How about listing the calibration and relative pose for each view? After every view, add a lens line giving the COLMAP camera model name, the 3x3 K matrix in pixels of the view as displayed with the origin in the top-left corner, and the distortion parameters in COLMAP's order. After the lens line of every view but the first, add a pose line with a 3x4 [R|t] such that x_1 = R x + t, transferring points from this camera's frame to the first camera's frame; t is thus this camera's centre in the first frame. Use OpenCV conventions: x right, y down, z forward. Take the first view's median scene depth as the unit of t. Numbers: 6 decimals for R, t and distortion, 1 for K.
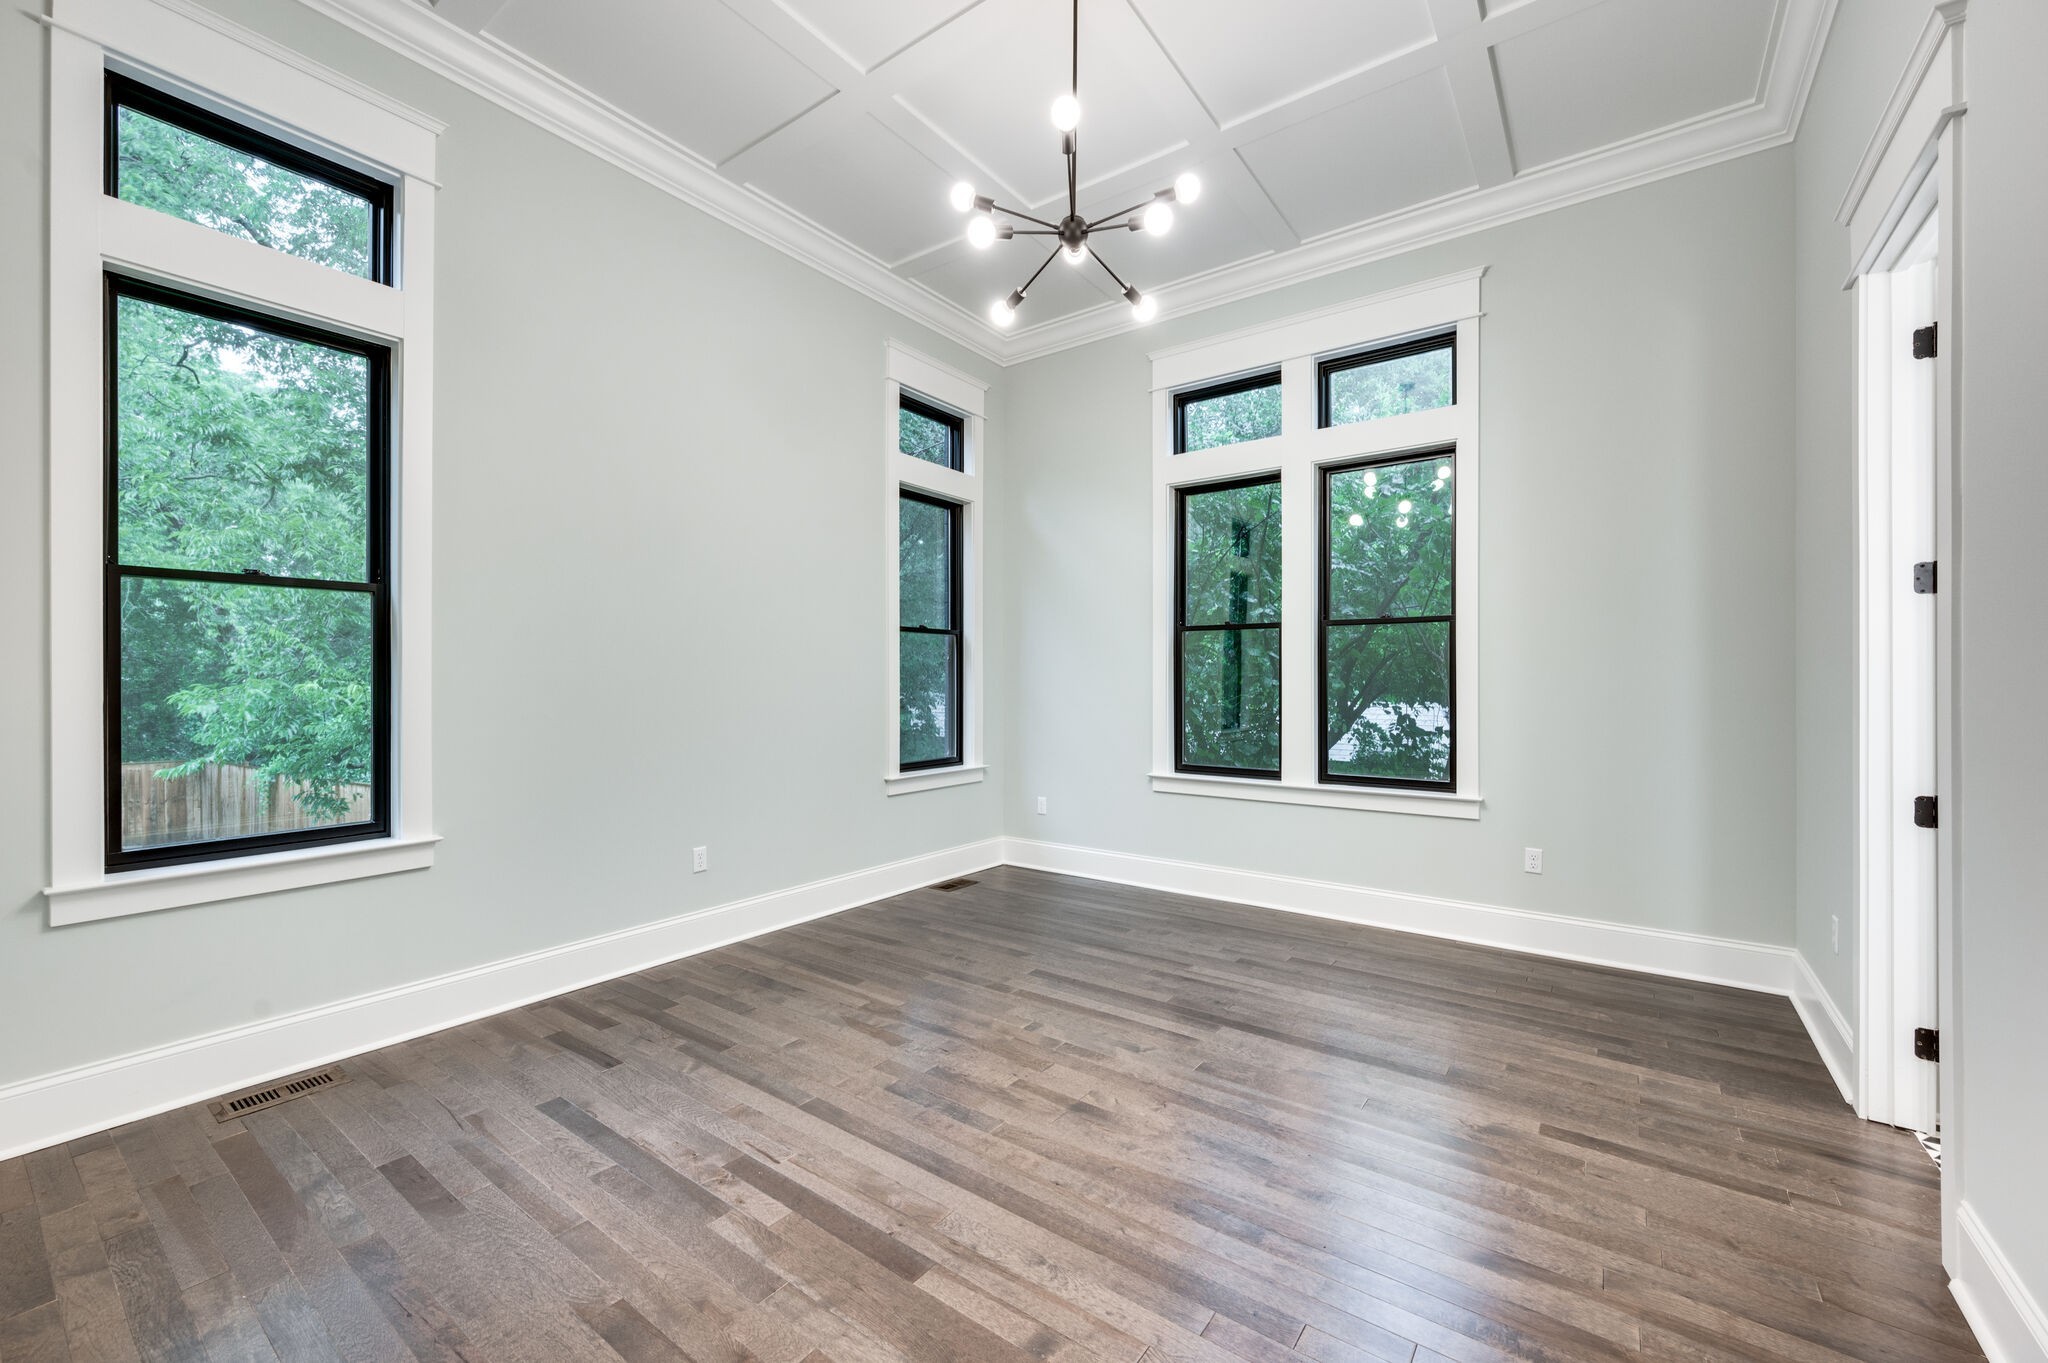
lens RADIAL K [[817.0, 0, 1024.7], [0, 817.0, 674.2], [0, 0, 1]] dist [-0.013268, -0.000427]
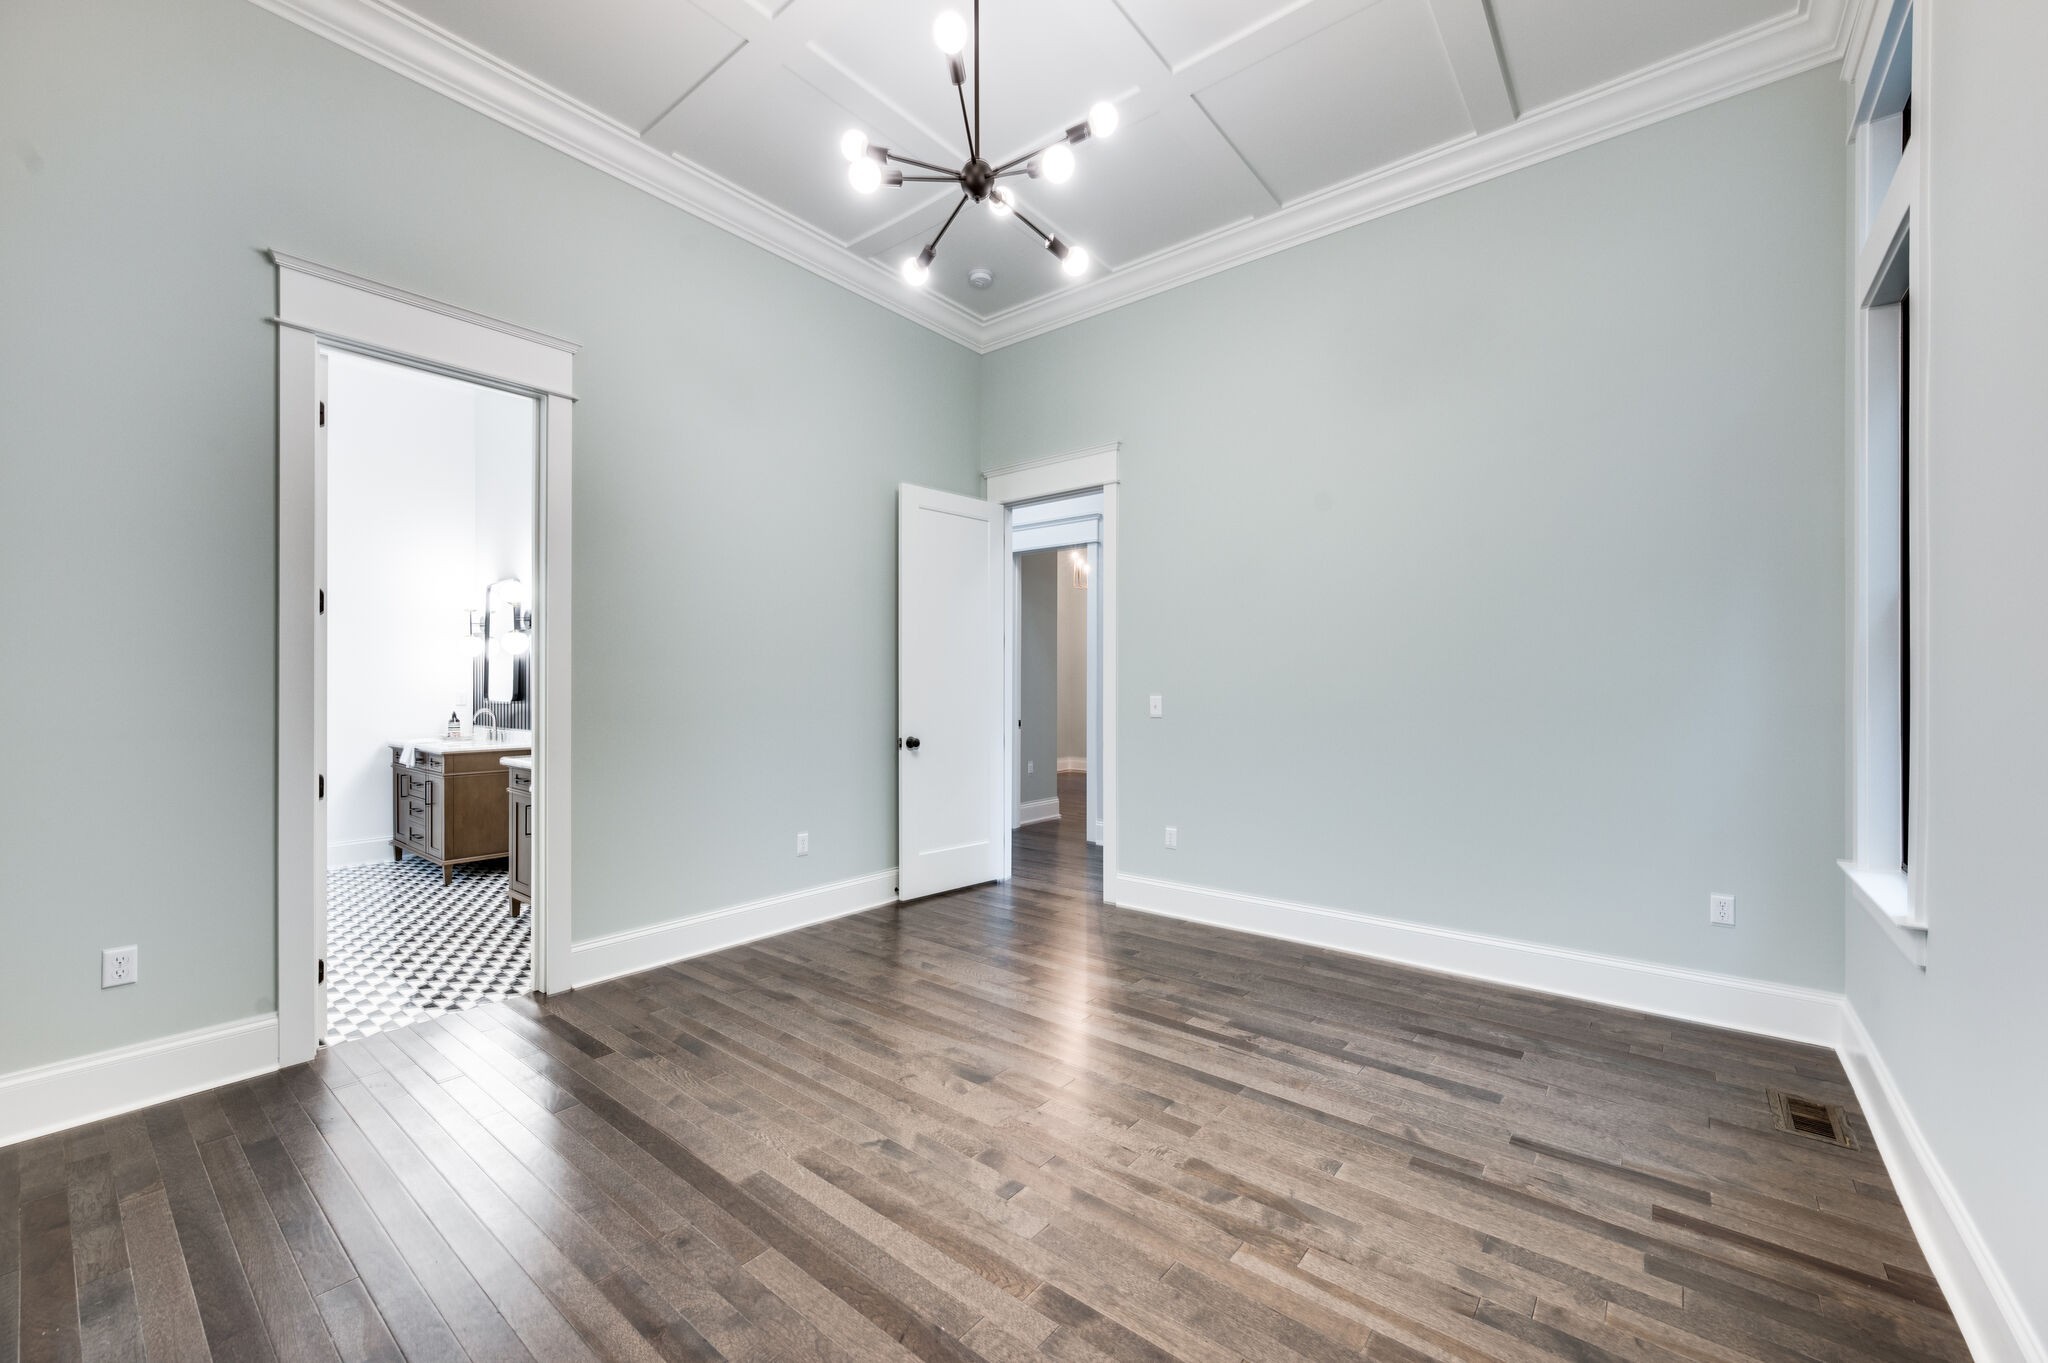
lens RADIAL K [[817.0, 0, 1023.1], [0, 817.0, 684.8], [0, 0, 1]] dist [-0.013268, -0.000427]
pose [[-0.998715, -0.000480, 0.050682, -0.039011], [-0.000881, 0.999969, -0.007882, 0.015488], [-0.050677, -0.007917, -0.998684, 1.889289]]
